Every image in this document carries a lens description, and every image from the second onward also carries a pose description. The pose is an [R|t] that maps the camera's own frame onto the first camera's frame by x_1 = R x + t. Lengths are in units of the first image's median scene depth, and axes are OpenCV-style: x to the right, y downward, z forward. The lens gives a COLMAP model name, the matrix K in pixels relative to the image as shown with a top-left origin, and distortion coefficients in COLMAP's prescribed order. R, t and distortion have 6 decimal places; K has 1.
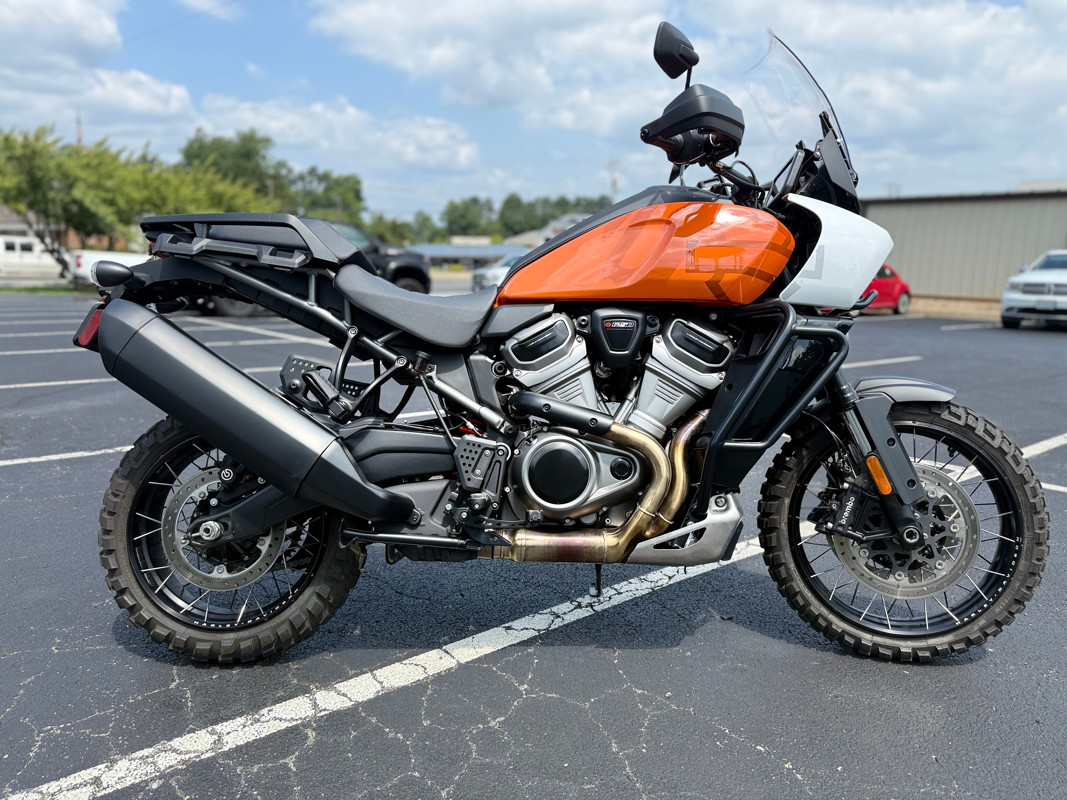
lens RADIAL K [[749.5, 0, 530.0], [0, 749.5, 372.8], [0, 0, 1]] dist [0.081037, -0.114910]
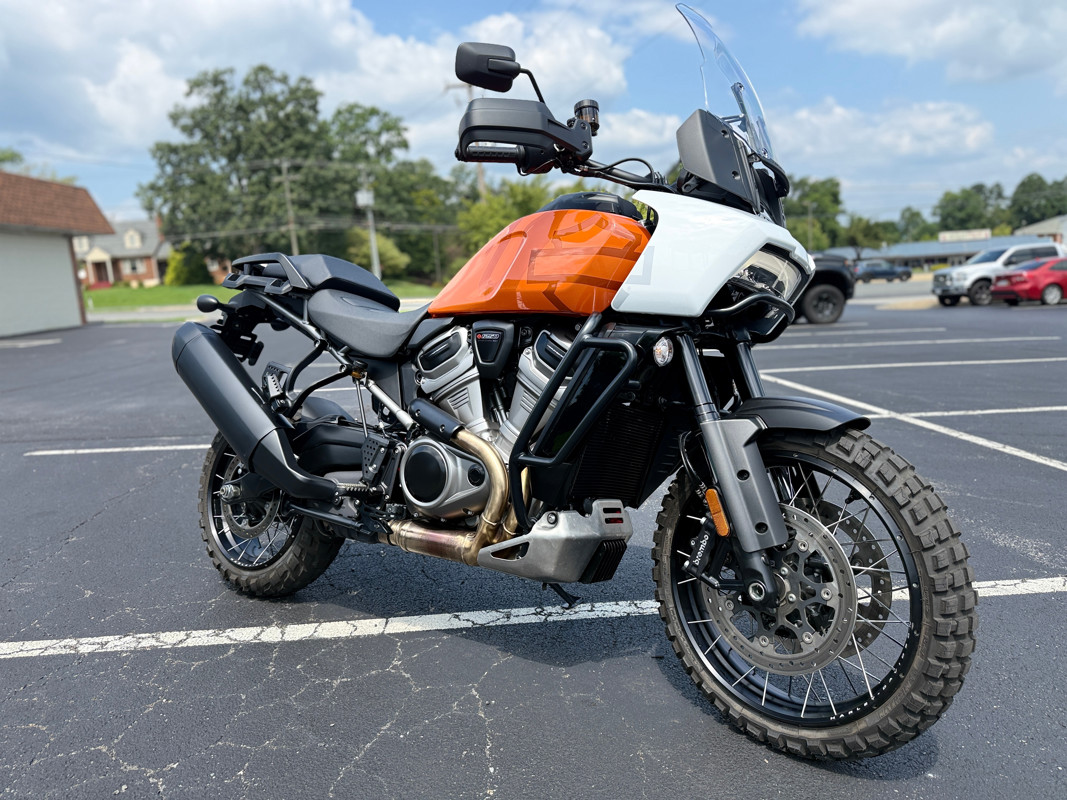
lens RADIAL K [[749.5, 0, 530.0], [0, 749.5, 372.8], [0, 0, 1]] dist [0.081037, -0.114910]
pose [[0.821989, 0.019665, -0.569163, 0.743667], [-0.027357, 0.999613, -0.004973, -0.010134], [0.568846, 0.019659, 0.822209, 0.180067]]
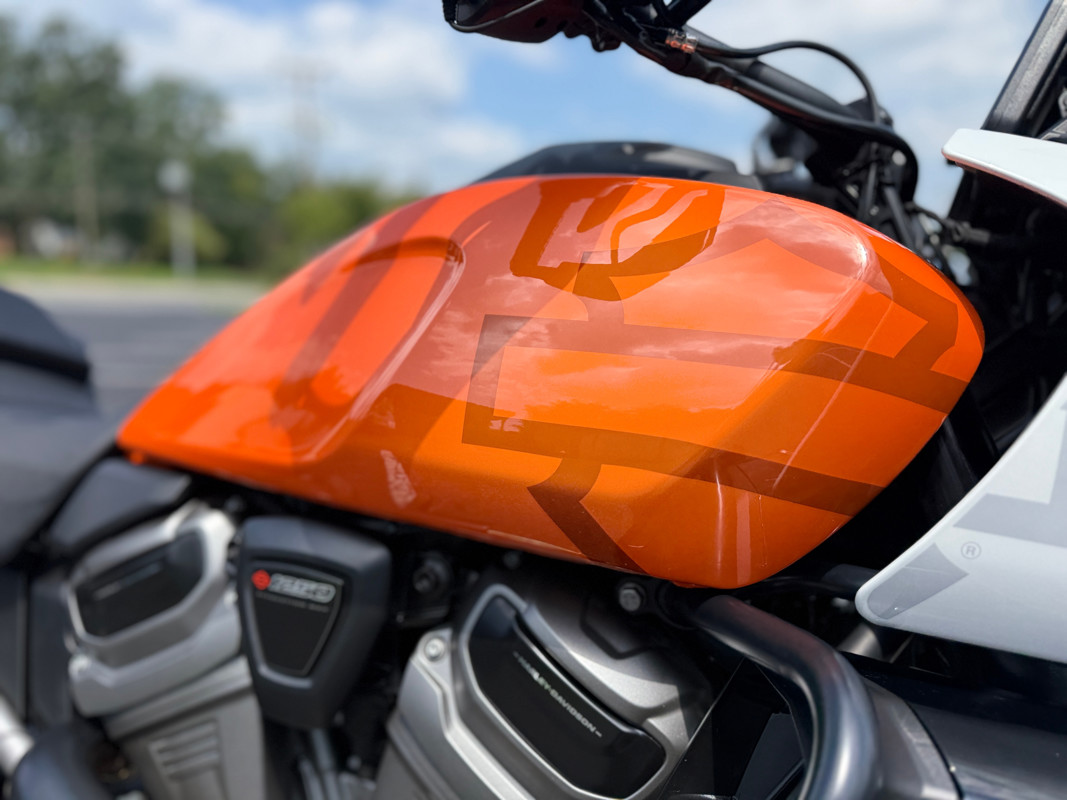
lens RADIAL K [[751.9, 0, 529.2], [0, 751.9, 379.3], [0, 0, 1]] dist [0.129073, -0.212315]
pose [[0.928465, 0.068686, -0.365014, 0.306791], [-0.082480, 0.996343, -0.022315, -0.144526], [0.362146, 0.050825, 0.930735, 0.732513]]
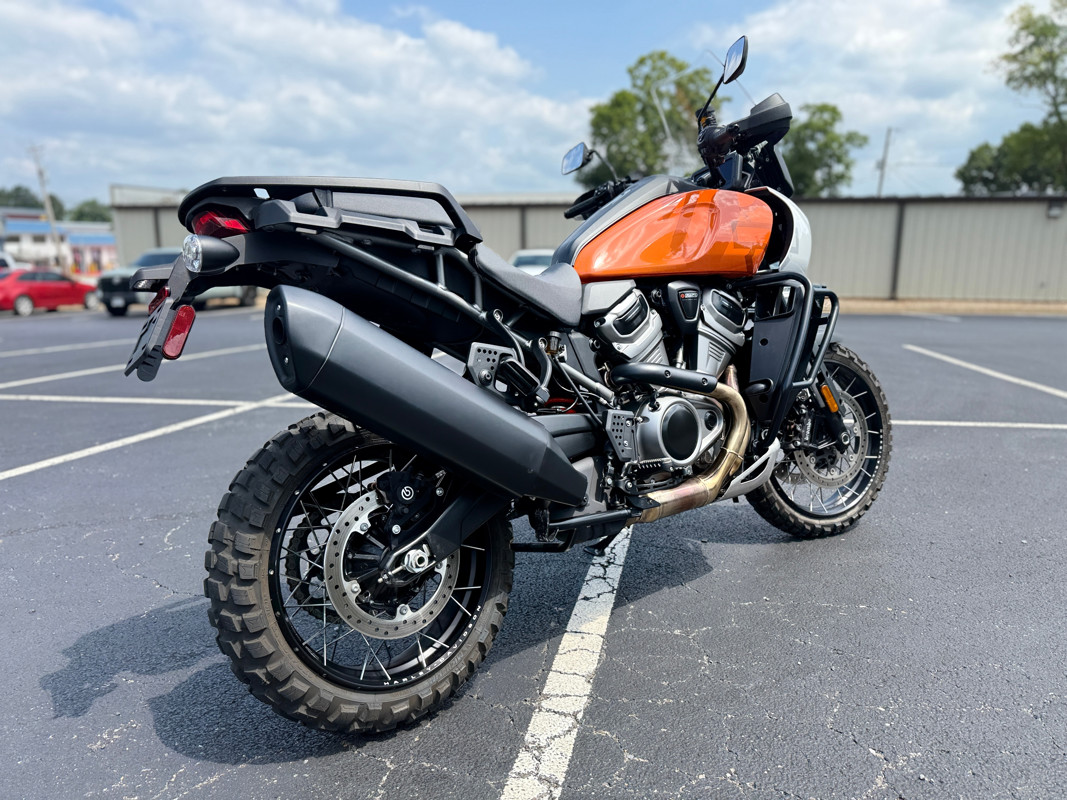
lens RADIAL K [[751.9, 0, 529.2], [0, 751.9, 379.3], [0, 0, 1]] dist [0.129073, -0.212315]
pose [[0.781693, -0.107528, 0.614324, -0.769769], [0.104246, 0.993694, 0.041285, -0.010849], [-0.614890, 0.031769, 0.787973, 0.248871]]
